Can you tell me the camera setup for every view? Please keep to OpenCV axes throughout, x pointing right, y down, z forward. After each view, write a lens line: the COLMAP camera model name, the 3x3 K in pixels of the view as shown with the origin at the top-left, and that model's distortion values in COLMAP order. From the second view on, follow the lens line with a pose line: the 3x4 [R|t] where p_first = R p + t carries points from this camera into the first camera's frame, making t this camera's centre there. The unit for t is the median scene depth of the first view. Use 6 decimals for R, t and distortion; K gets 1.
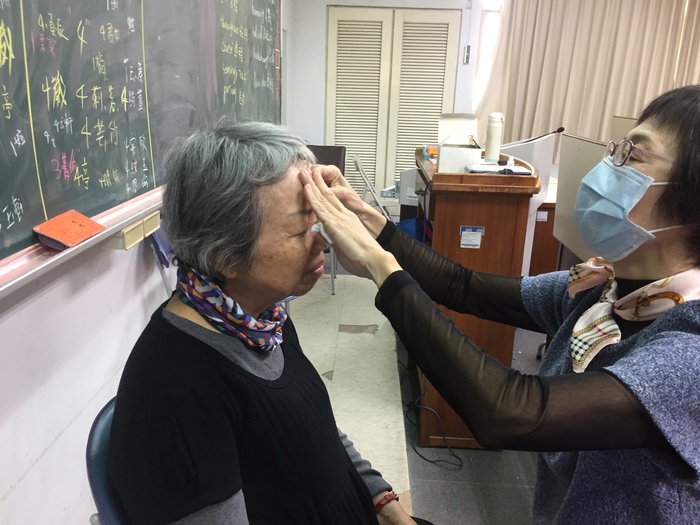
lens RADIAL K [[600.0, 0, 354.5], [0, 600.0, 263.9], [0, 0, 1]] dist [0.074183, -0.109190]
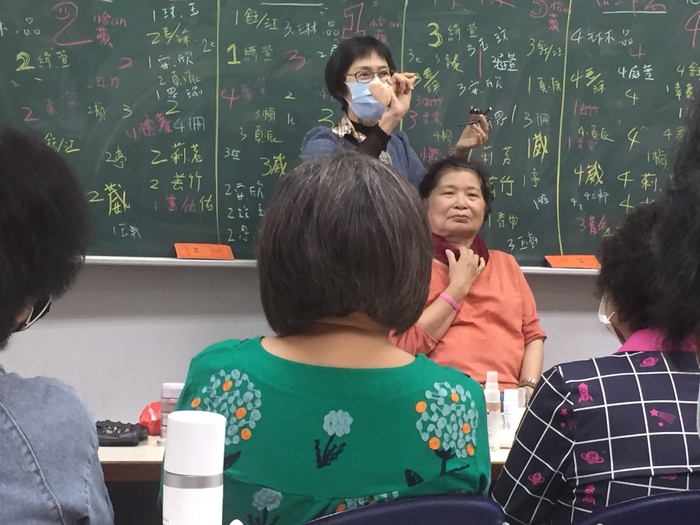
lens RADIAL K [[1388.9, 0, 350.0], [0, 1388.9, 259.0], [0, 0, 1]] dist [0.045232, 0.000000]
pose [[0.243884, -0.039416, -0.969003, 2.011404], [-0.290511, 0.950321, -0.111774, 0.352973], [0.925270, 0.308766, 0.220317, -0.178783]]
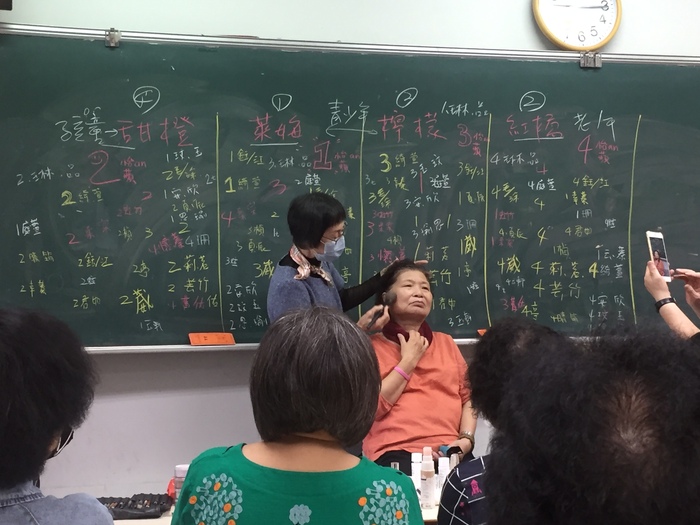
lens RADIAL K [[1097.8, 0, 350.2], [0, 1097.8, 262.6], [0, 0, 1]] dist [0.040060, 0.000000]
pose [[0.249378, -0.080761, -0.965033, 2.073202], [-0.254475, 0.956031, -0.145767, 0.261928], [0.934373, 0.281928, 0.217862, -0.179844]]
